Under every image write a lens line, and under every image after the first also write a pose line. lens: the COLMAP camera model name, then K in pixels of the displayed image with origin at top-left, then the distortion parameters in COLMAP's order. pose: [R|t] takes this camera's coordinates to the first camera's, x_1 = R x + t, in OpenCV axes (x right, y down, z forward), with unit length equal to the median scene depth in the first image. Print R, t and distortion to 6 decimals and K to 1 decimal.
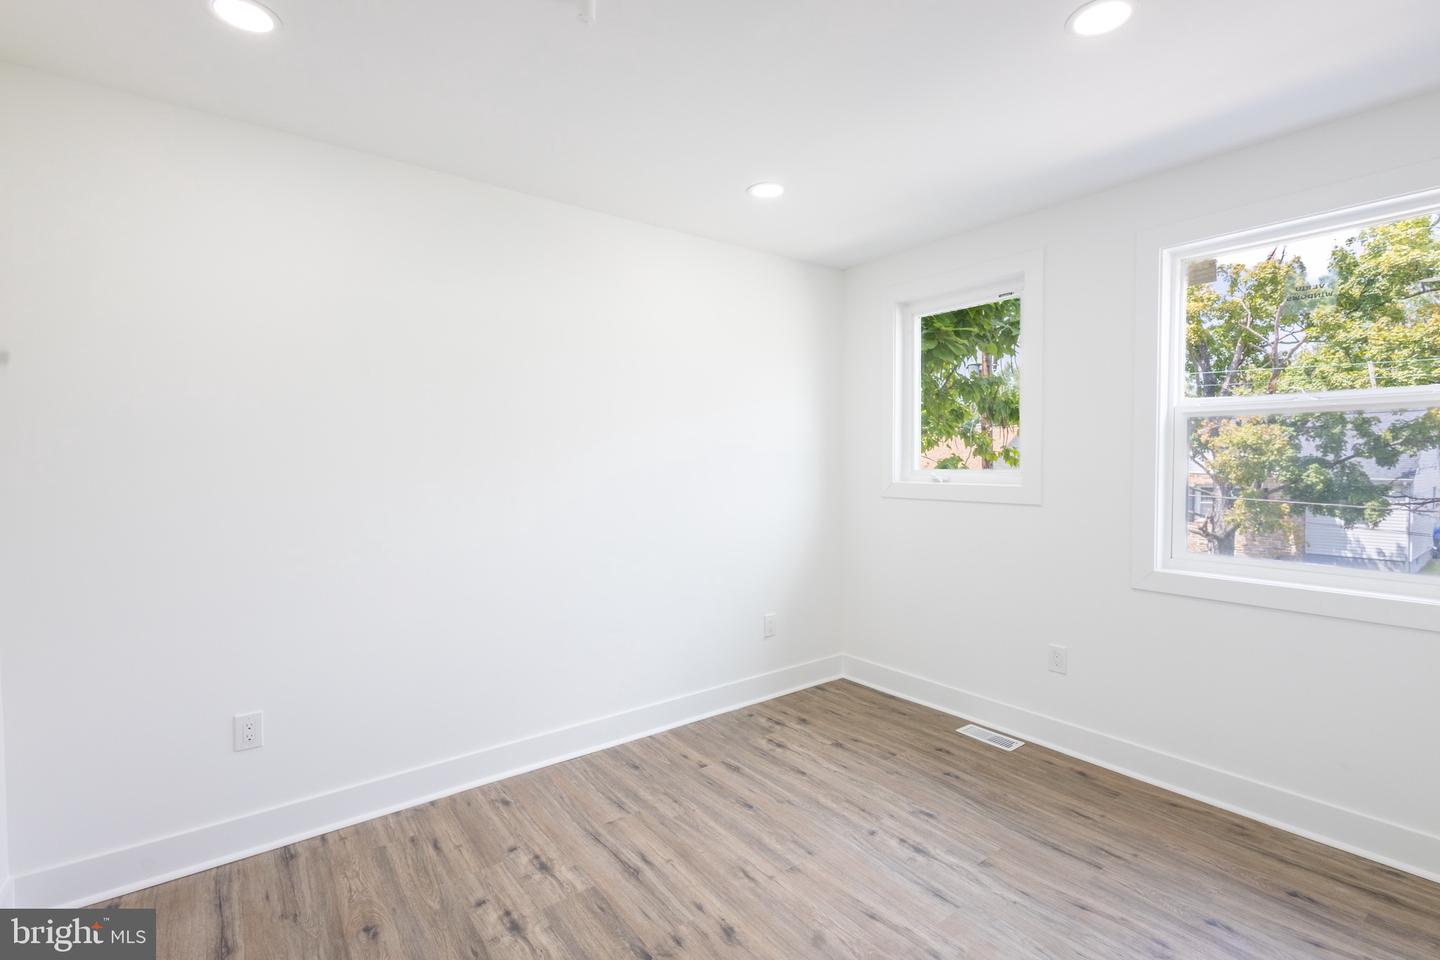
lens RADIAL K [[659.0, 0, 738.7], [0, 659.0, 452.2], [0, 0, 1]] dist [0.000604, -0.000976]
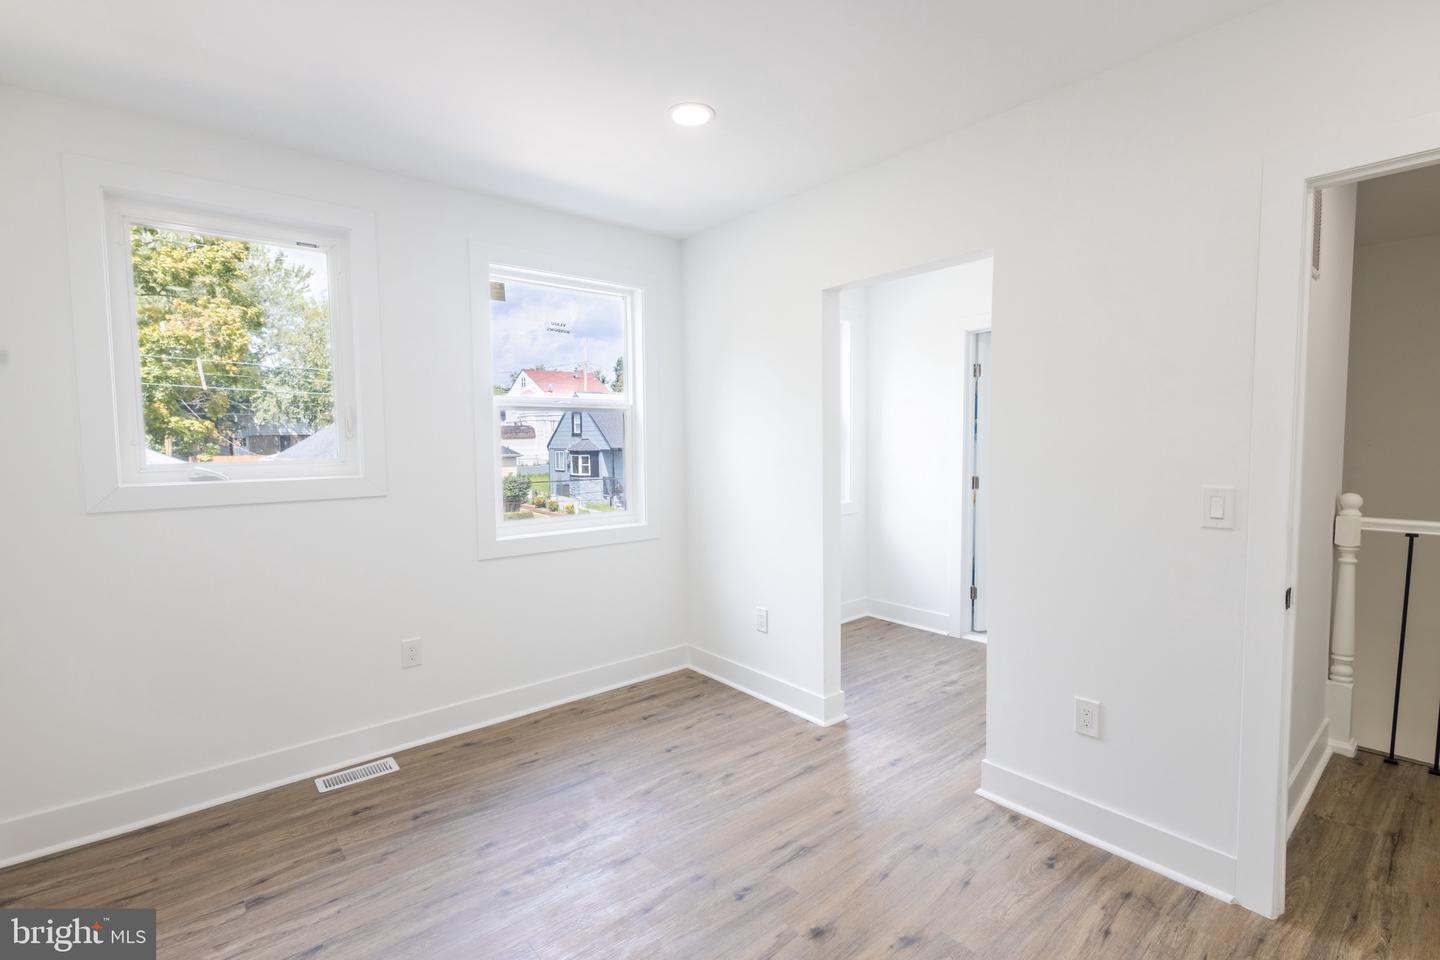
lens RADIAL K [[637.2, 0, 720.0], [0, 637.2, 480.0], [0, 0, 1]] dist [0.001844, -0.000090]
pose [[-0.011570, -0.060636, 0.998093, -0.478735], [0.002793, 0.998154, 0.060672, 0.003498], [-0.999929, 0.003489, -0.011379, 0.606494]]
